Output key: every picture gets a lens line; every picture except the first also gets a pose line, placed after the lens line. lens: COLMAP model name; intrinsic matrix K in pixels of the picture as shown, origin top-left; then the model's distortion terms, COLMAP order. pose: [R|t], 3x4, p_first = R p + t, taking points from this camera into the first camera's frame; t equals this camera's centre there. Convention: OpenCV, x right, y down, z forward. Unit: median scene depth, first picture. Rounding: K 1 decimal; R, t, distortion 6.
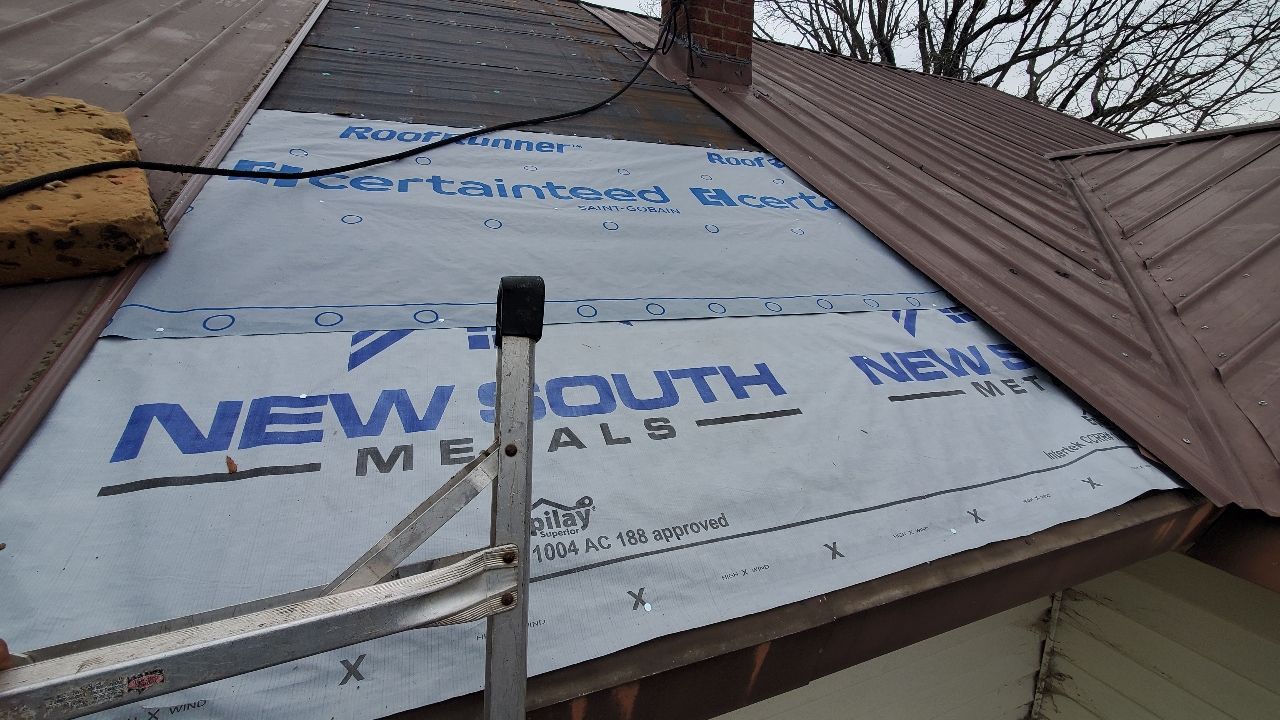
lens RADIAL K [[507.8, 0, 640.0], [0, 507.8, 360.0], [0, 0, 1]] dist [0.000600, -0.000298]
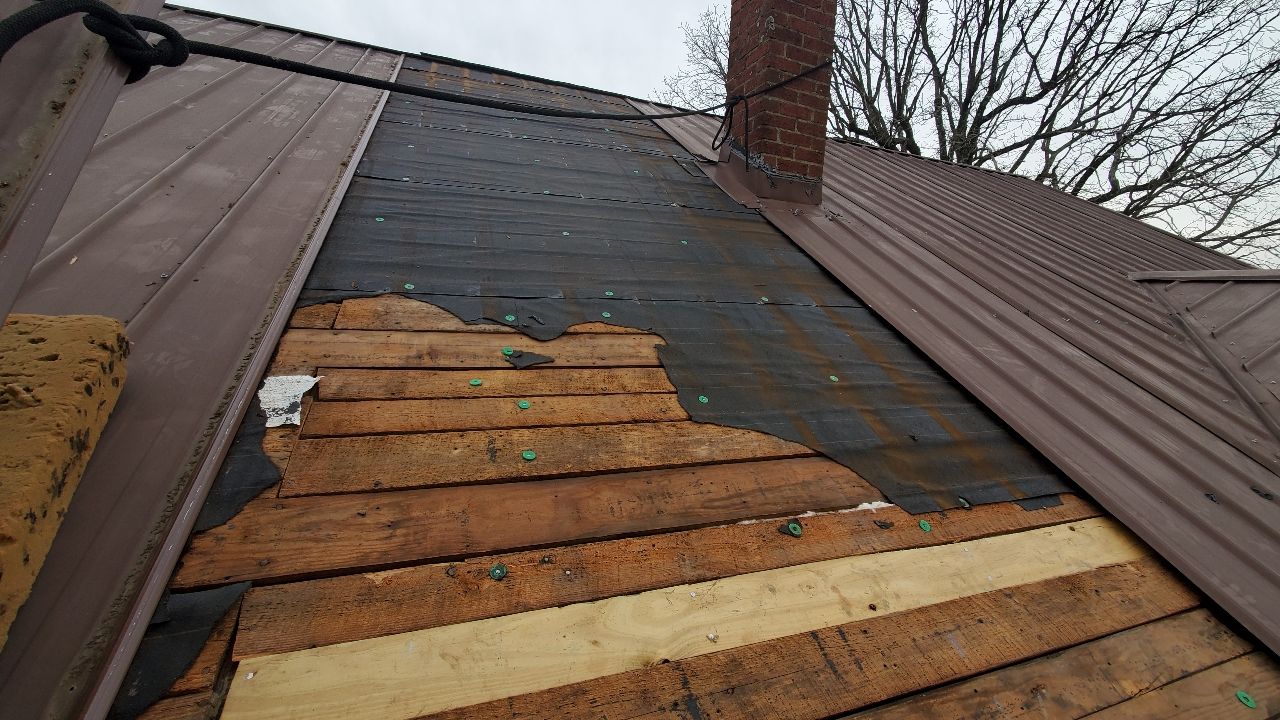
lens RADIAL K [[507.8, 0, 640.0], [0, 507.8, 360.0], [0, 0, 1]] dist [0.000600, -0.000298]
pose [[0.999421, 0.031381, -0.013173, -0.083561], [-0.032449, 0.995345, -0.090754, -0.145426], [0.010264, 0.091129, 0.995786, 0.085470]]
